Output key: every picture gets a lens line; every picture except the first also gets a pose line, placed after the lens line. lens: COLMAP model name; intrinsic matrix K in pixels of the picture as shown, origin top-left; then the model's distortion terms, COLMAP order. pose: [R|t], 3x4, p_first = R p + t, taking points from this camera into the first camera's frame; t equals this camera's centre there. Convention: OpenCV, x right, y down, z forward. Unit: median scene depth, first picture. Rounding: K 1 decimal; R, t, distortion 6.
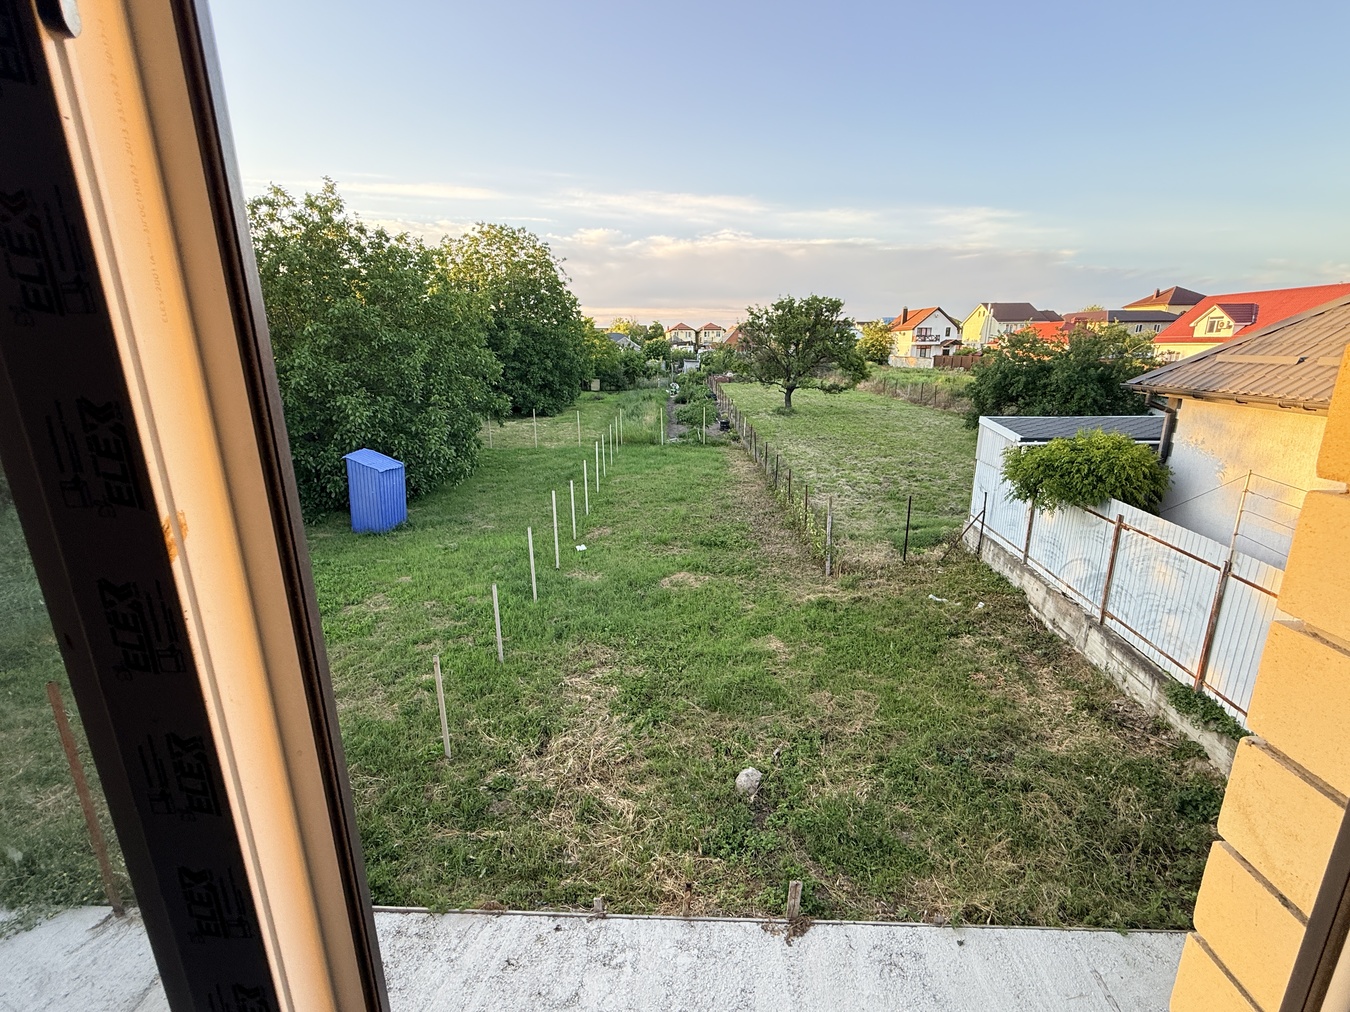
lens RADIAL K [[600.2, 0, 676.6], [0, 600.2, 499.7], [0, 0, 1]] dist [0.000164, -0.000366]
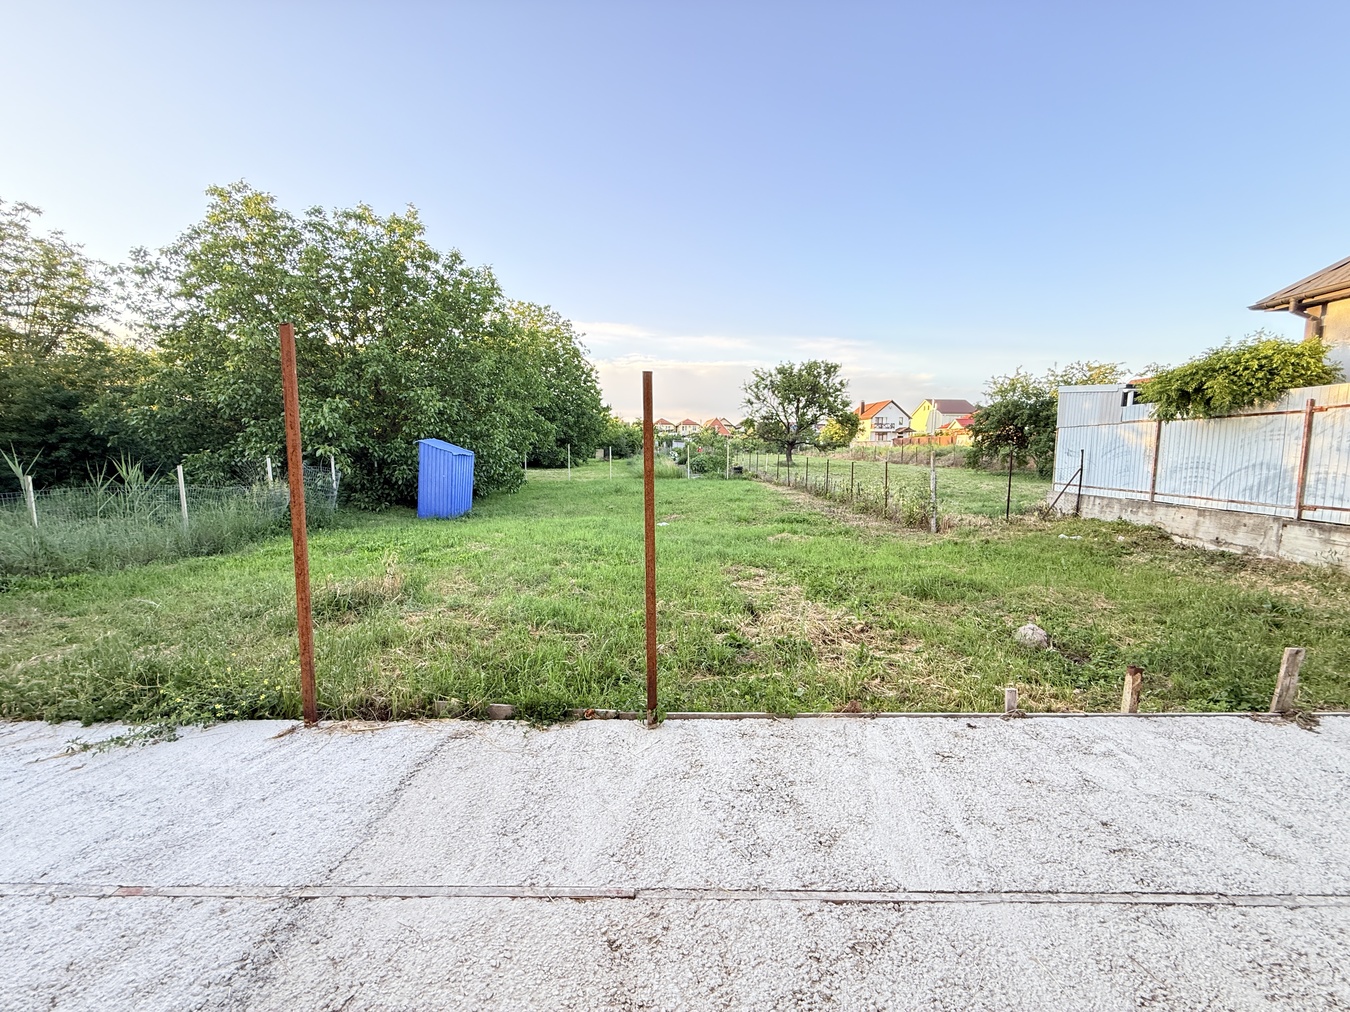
lens RADIAL K [[538.1, 0, 669.2], [0, 538.1, 503.2], [0, 0, 1]] dist [0.001276, -0.000447]
pose [[0.998730, 0.009052, 0.049572, -0.197764], [-0.001106, 0.987434, -0.158027, 0.190508], [-0.050379, 0.157772, 0.986190, 0.123910]]
